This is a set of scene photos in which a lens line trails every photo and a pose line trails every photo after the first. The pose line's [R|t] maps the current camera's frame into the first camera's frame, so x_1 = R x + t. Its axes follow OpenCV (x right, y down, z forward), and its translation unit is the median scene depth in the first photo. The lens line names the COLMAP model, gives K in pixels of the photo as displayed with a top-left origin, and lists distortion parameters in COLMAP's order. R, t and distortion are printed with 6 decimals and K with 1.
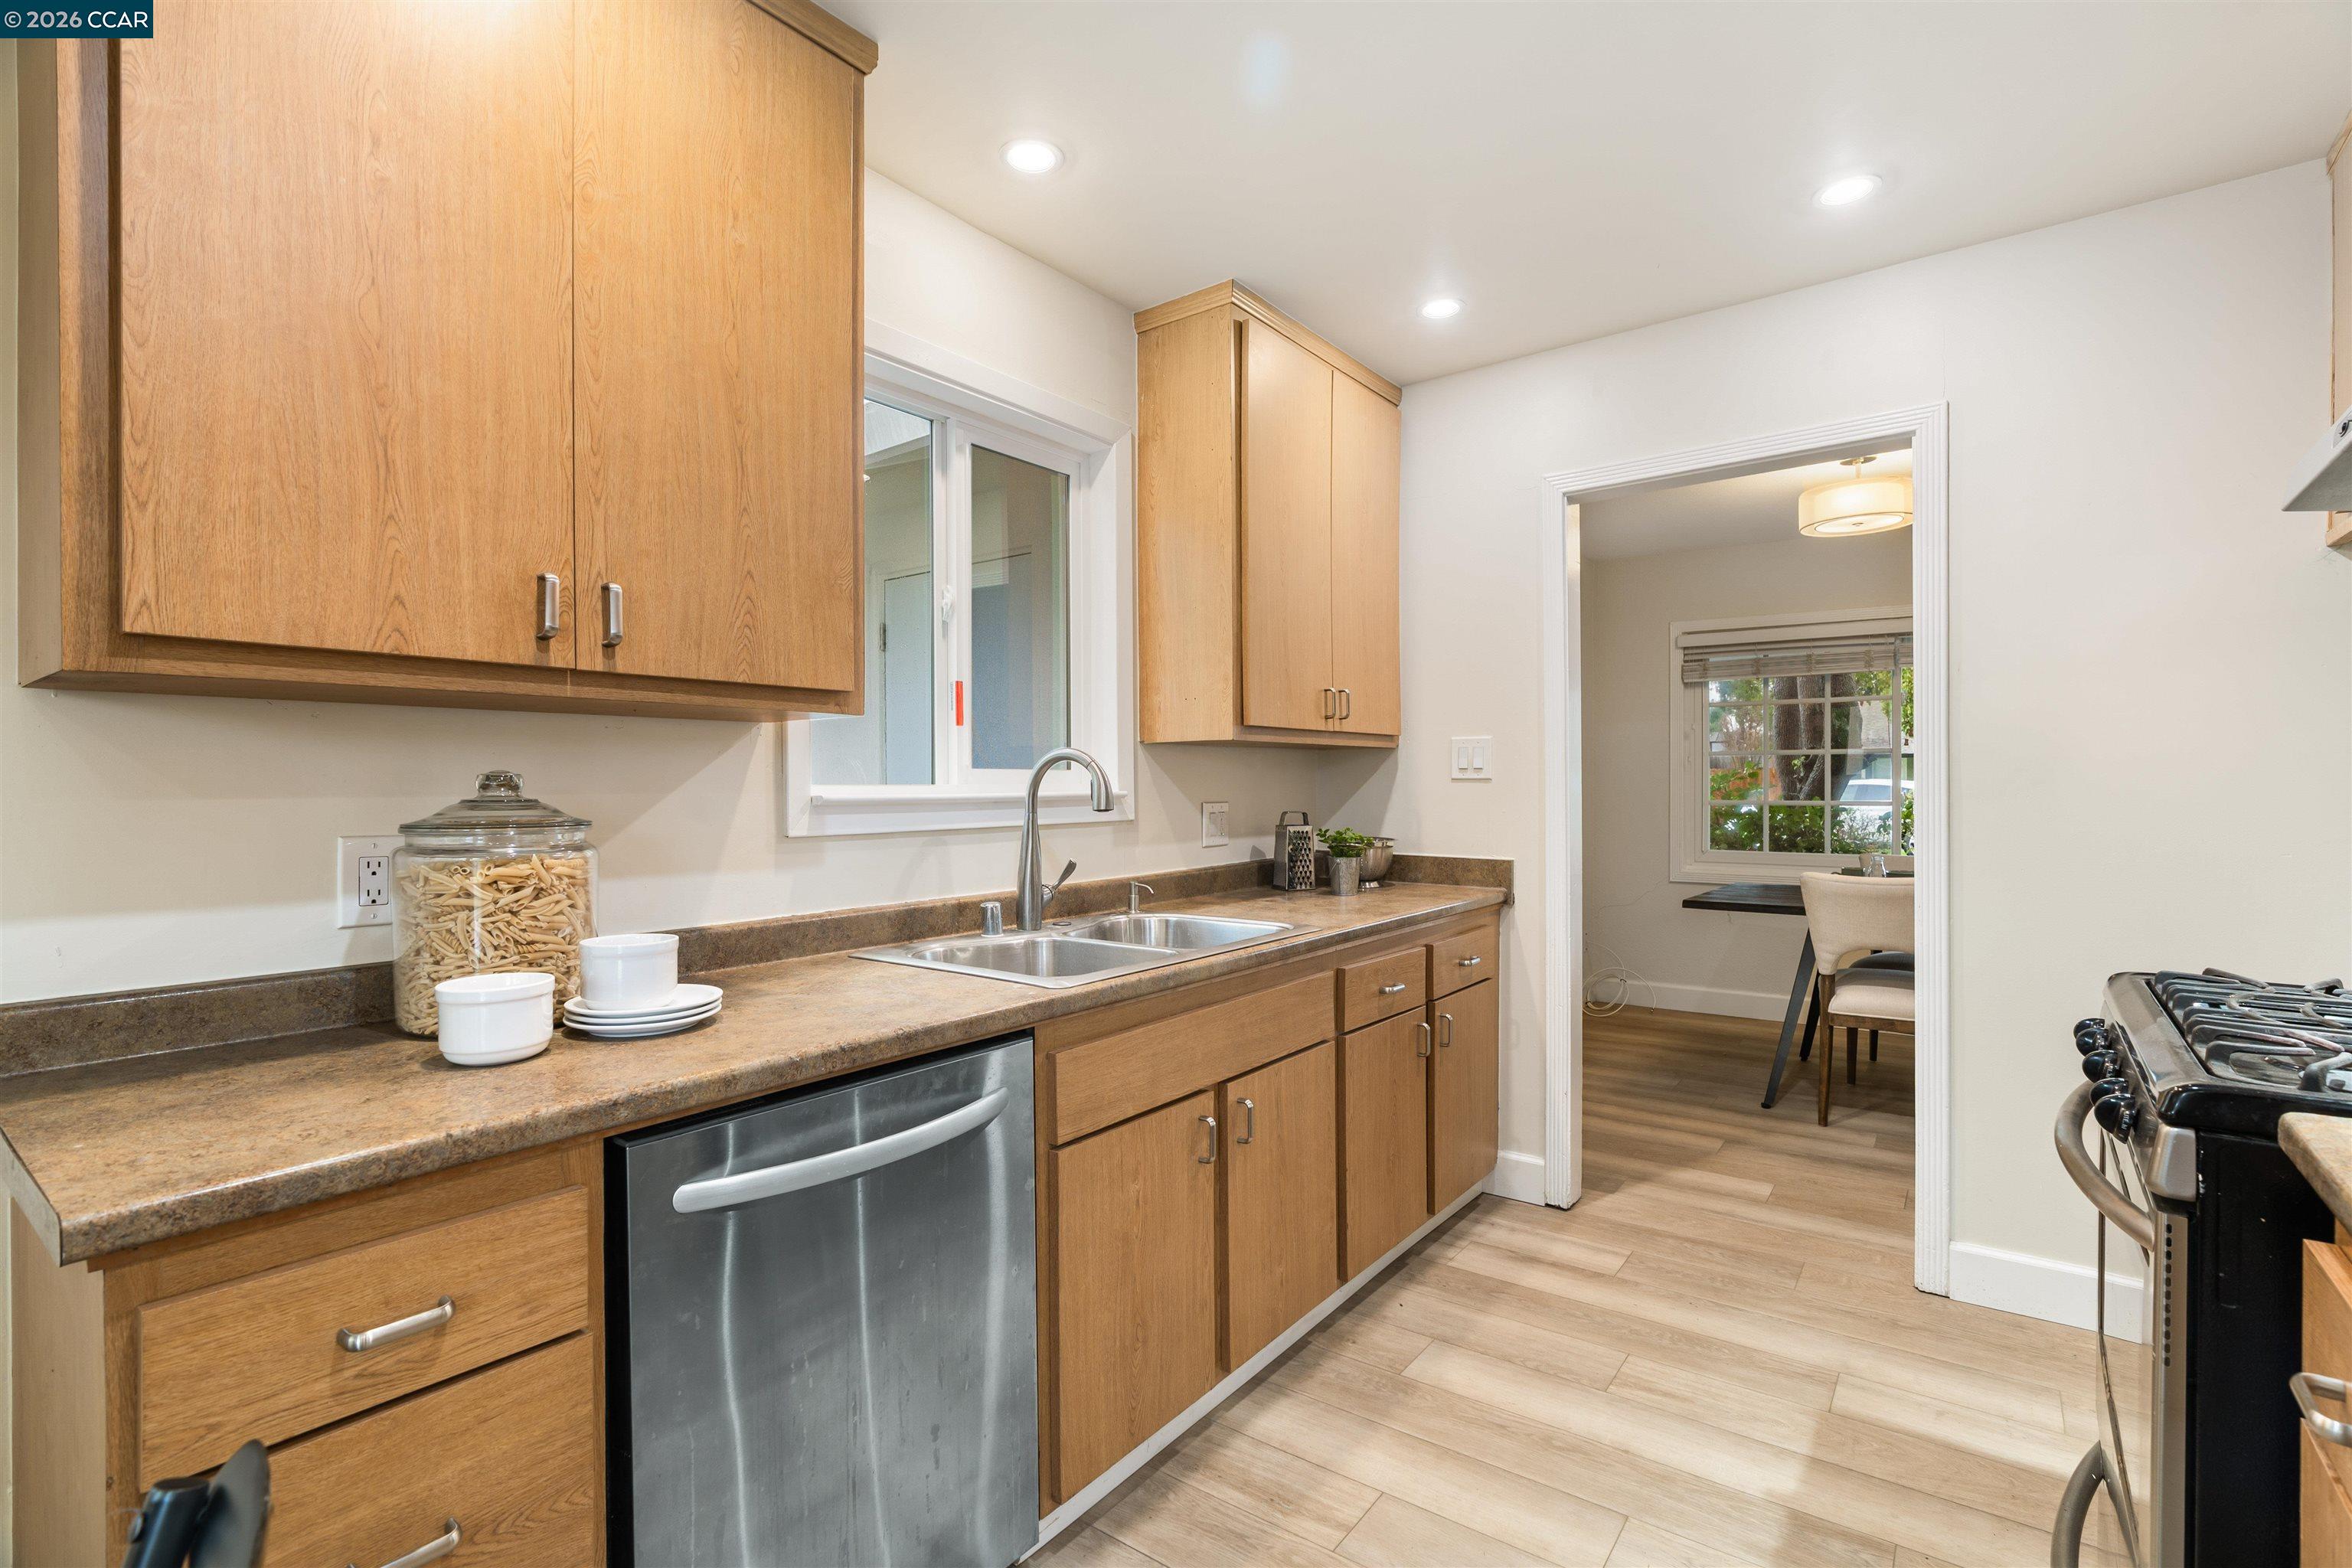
lens RADIAL K [[1069.9, 0, 1176.0], [0, 1069.9, 784.0], [0, 0, 1]] dist [-0.005713, 0.000723]
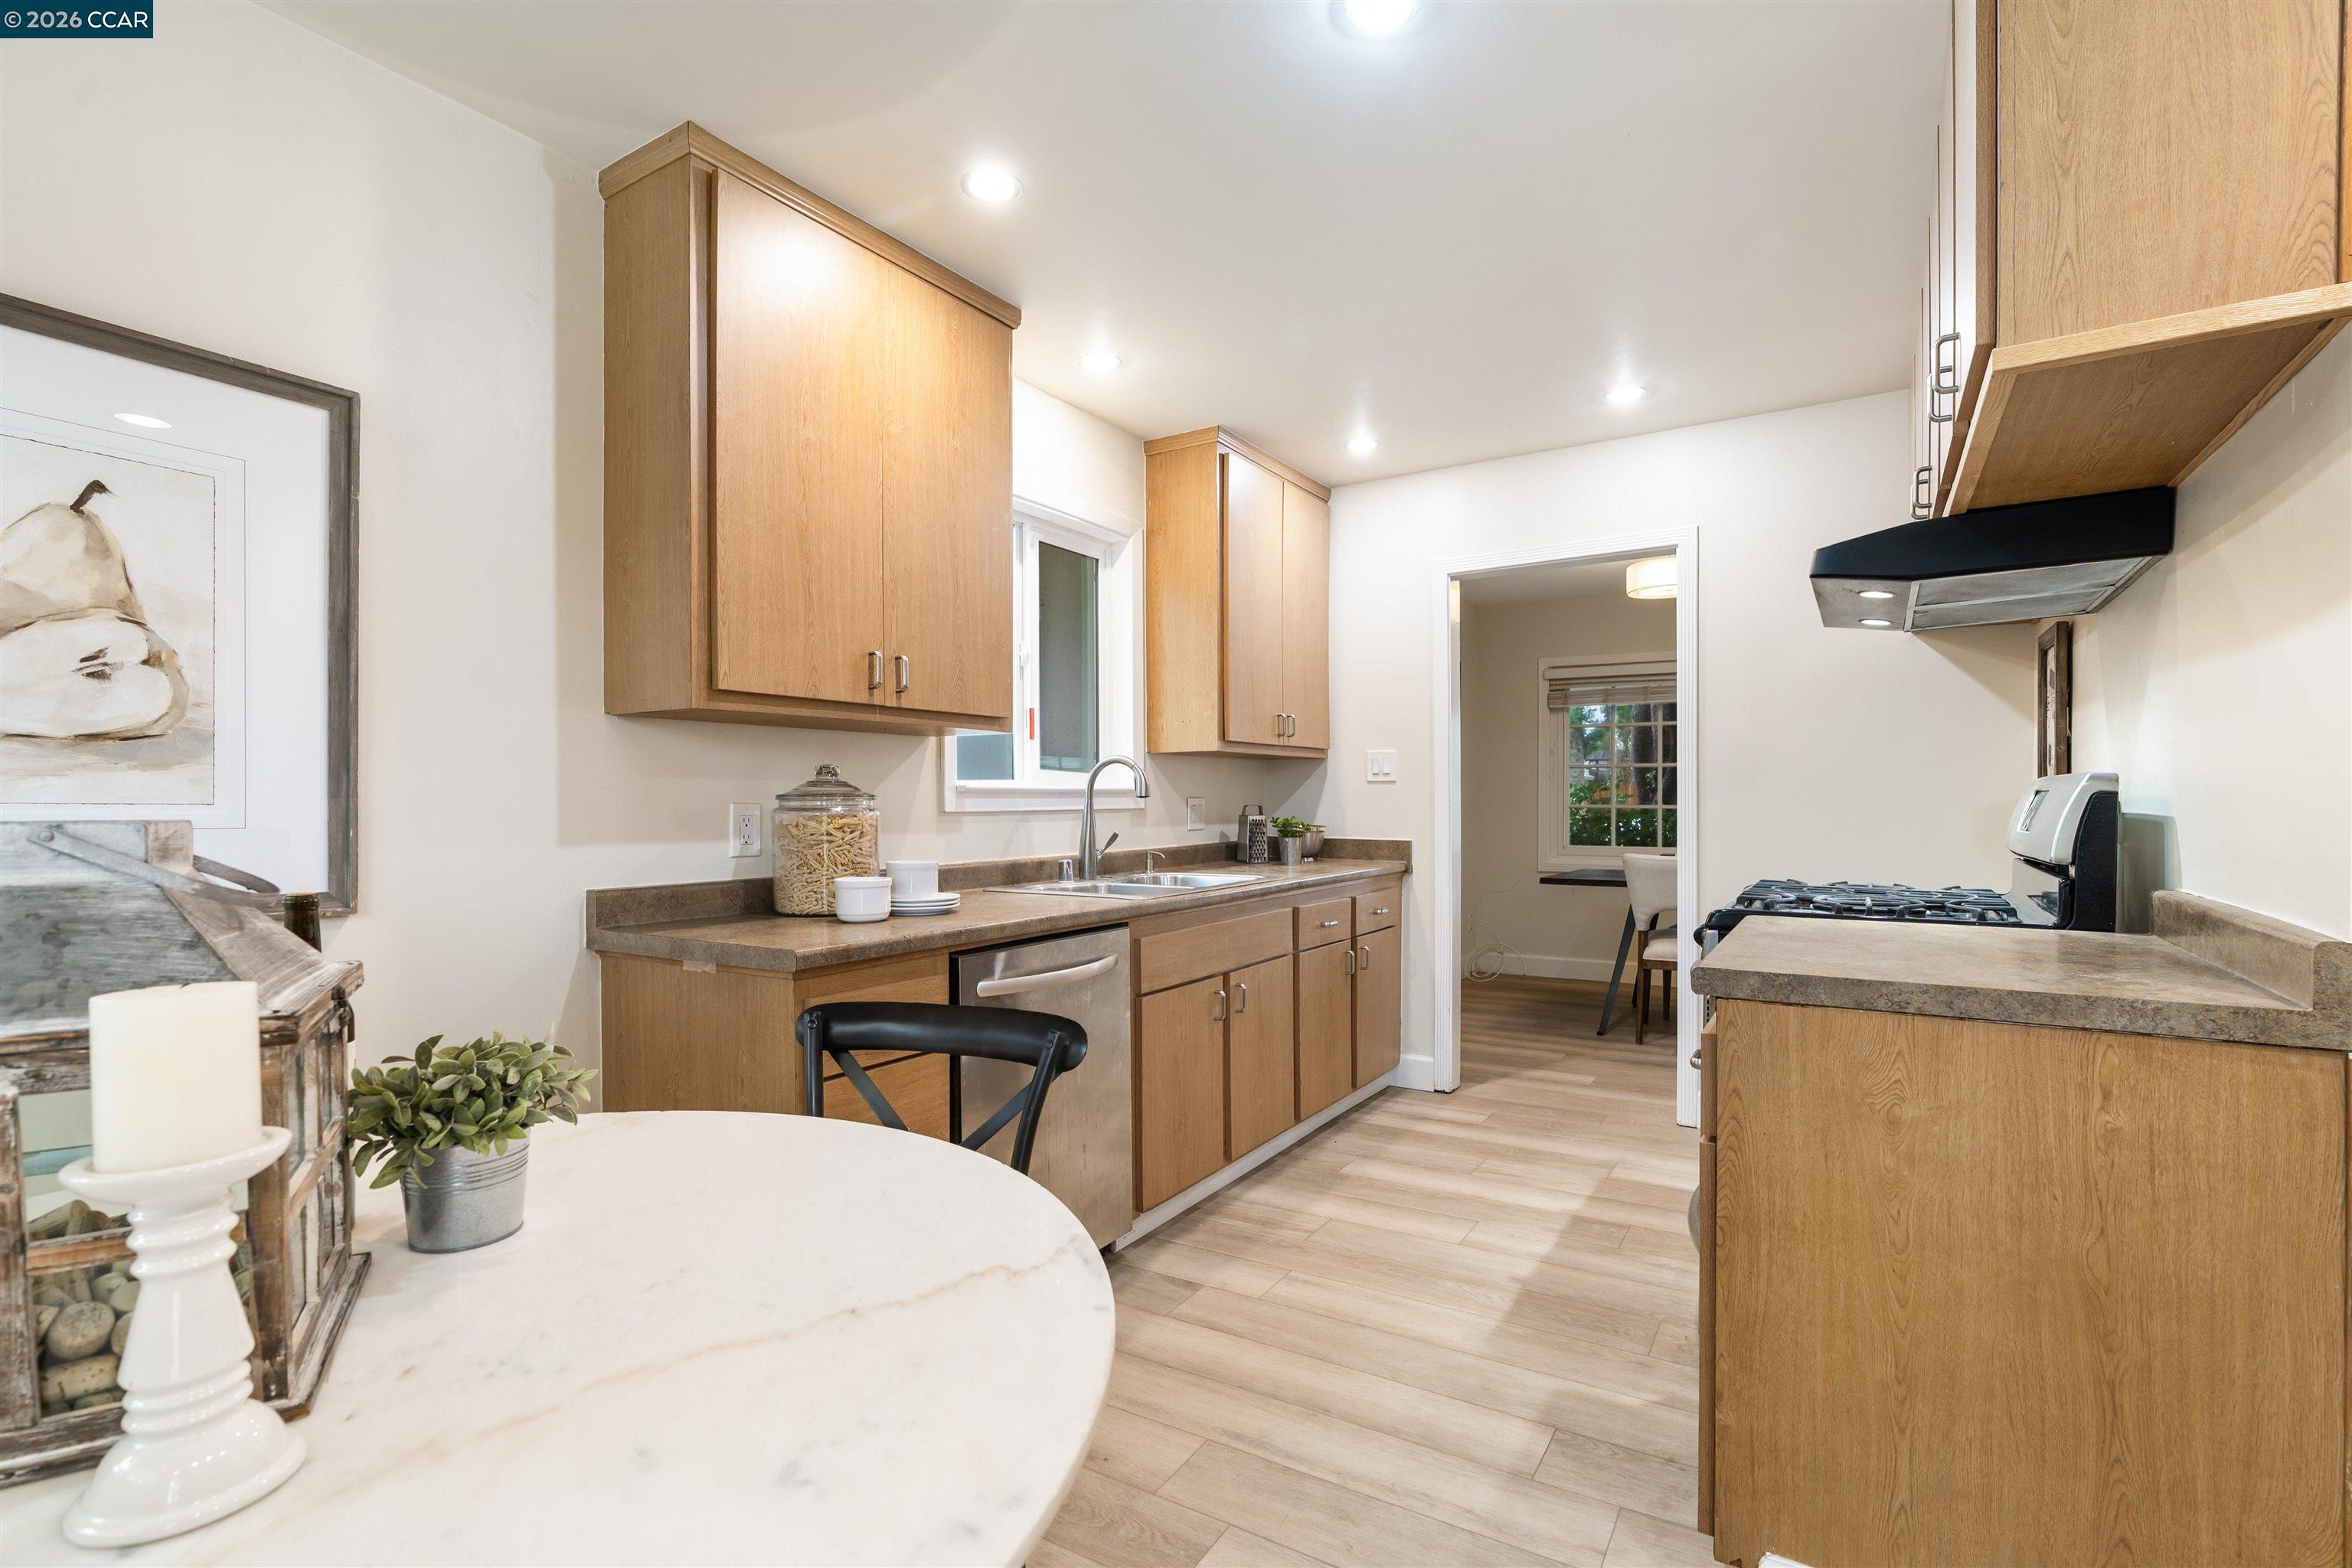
lens RADIAL K [[1062.3, 0, 1174.4], [0, 1062.3, 790.7], [0, 0, 1]] dist [-0.005646, 0.001448]
pose [[0.996408, 0.003881, 0.084598, -0.128505], [-0.003258, 0.999967, -0.007496, 0.022981], [-0.084625, 0.007194, 0.996387, -0.413060]]
